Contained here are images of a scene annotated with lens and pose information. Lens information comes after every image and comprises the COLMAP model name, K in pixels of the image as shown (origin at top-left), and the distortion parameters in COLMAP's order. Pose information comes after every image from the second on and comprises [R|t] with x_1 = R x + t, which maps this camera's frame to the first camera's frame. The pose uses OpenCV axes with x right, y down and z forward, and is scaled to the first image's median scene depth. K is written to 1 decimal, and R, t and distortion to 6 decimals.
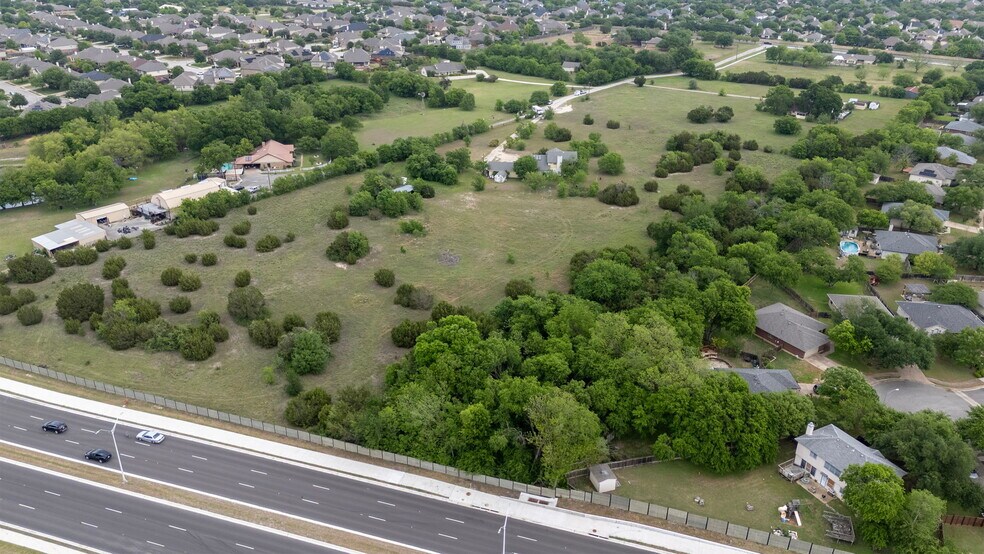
lens RADIAL K [[720.7, 0, 492.0], [0, 720.7, 277.0], [0, 0, 1]] dist [0.082113, -0.094161]
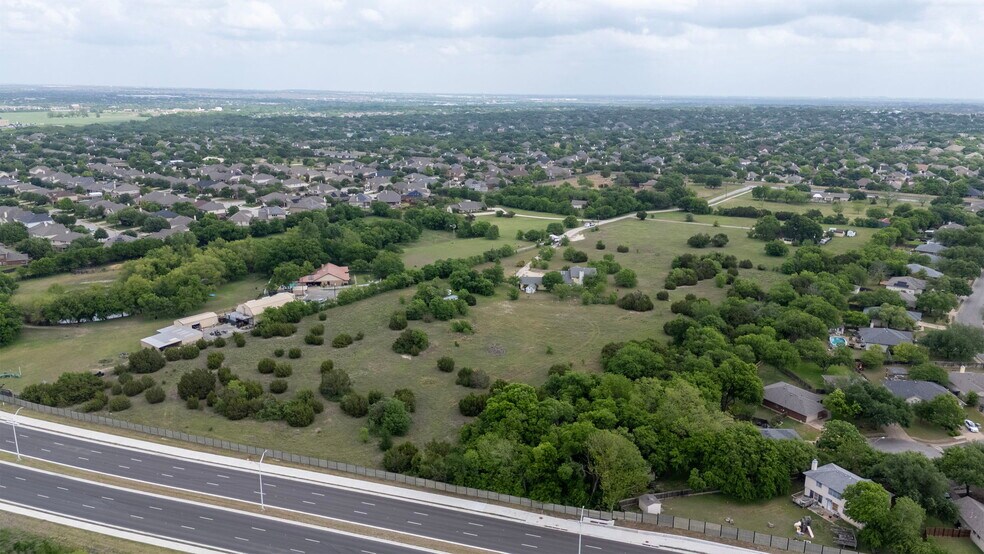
lens RADIAL K [[720.7, 0, 492.0], [0, 720.7, 277.0], [0, 0, 1]] dist [0.082113, -0.094161]
pose [[0.999964, -0.007845, 0.003294, -0.061728], [0.008333, 0.981146, -0.193091, 0.072163], [-0.001717, 0.193111, 0.981175, -0.151527]]
